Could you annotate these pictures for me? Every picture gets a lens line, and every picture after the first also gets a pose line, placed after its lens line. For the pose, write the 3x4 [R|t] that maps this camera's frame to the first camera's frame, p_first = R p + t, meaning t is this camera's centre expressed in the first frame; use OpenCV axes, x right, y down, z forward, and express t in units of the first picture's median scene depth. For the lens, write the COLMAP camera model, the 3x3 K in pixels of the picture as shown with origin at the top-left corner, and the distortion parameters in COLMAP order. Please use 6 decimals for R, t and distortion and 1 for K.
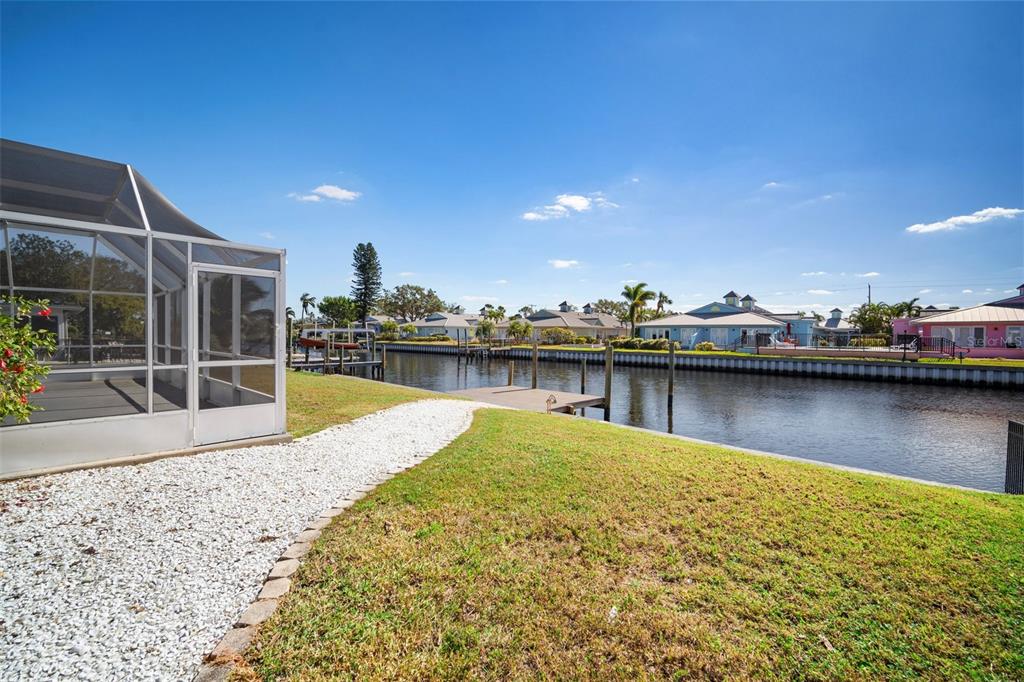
lens RADIAL K [[444.5, 0, 511.1], [0, 444.5, 343.1], [0, 0, 1]] dist [-0.015326, 0.005962]
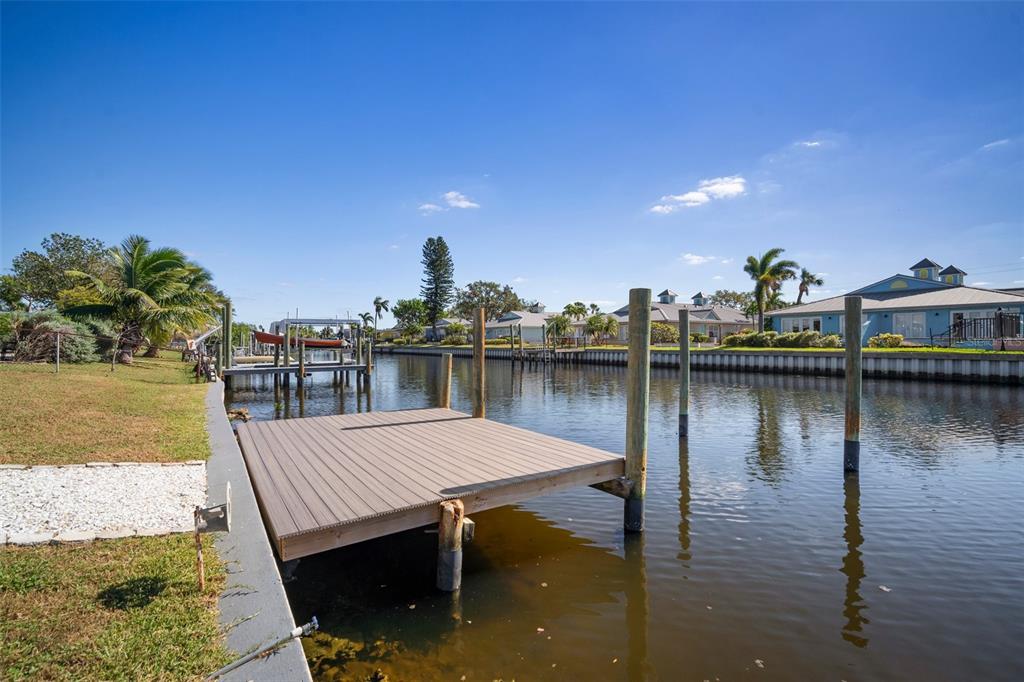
lens RADIAL K [[469.9, 0, 512.0], [0, 469.9, 341.0], [0, 0, 1]] dist [-0.002834, -0.000445]
pose [[0.973468, -0.018933, -0.228041, 0.048421], [0.014421, 0.999666, -0.021434, 0.009597], [0.228370, 0.017576, 0.973416, 0.154141]]
